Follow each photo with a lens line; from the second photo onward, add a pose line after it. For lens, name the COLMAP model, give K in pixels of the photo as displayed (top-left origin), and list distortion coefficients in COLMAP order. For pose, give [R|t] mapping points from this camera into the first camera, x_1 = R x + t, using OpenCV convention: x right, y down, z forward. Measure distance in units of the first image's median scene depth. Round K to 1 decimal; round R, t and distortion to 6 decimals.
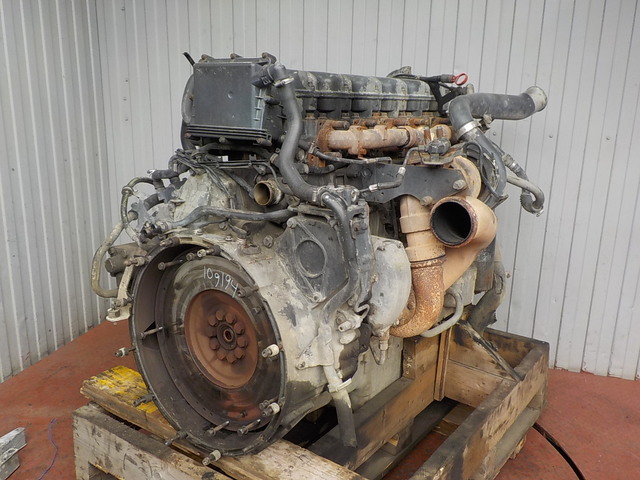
lens RADIAL K [[602.0, 0, 323.2], [0, 602.0, 243.4], [0, 0, 1]] dist [0.019732, 0.000000]
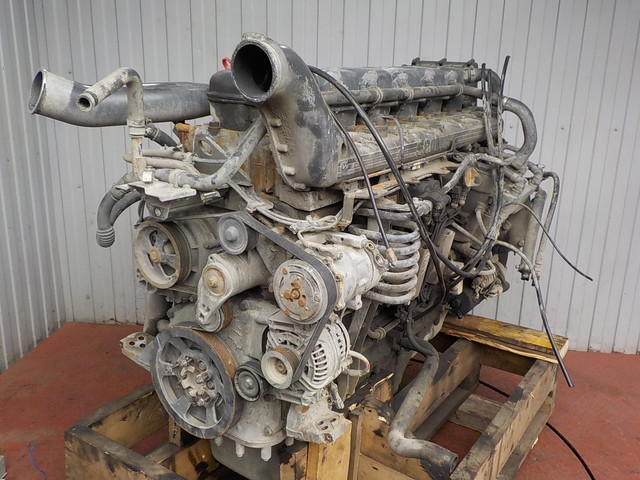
lens RADIAL K [[602.0, 0, 325.1], [0, 602.0, 245.8], [0, 0, 1]] dist [0.019732, 0.000000]
pose [[0.983665, -0.047700, 0.173572, -0.119936], [0.045345, 0.998818, 0.017510, -0.003039], [-0.174202, -0.009353, 0.984665, 0.016424]]
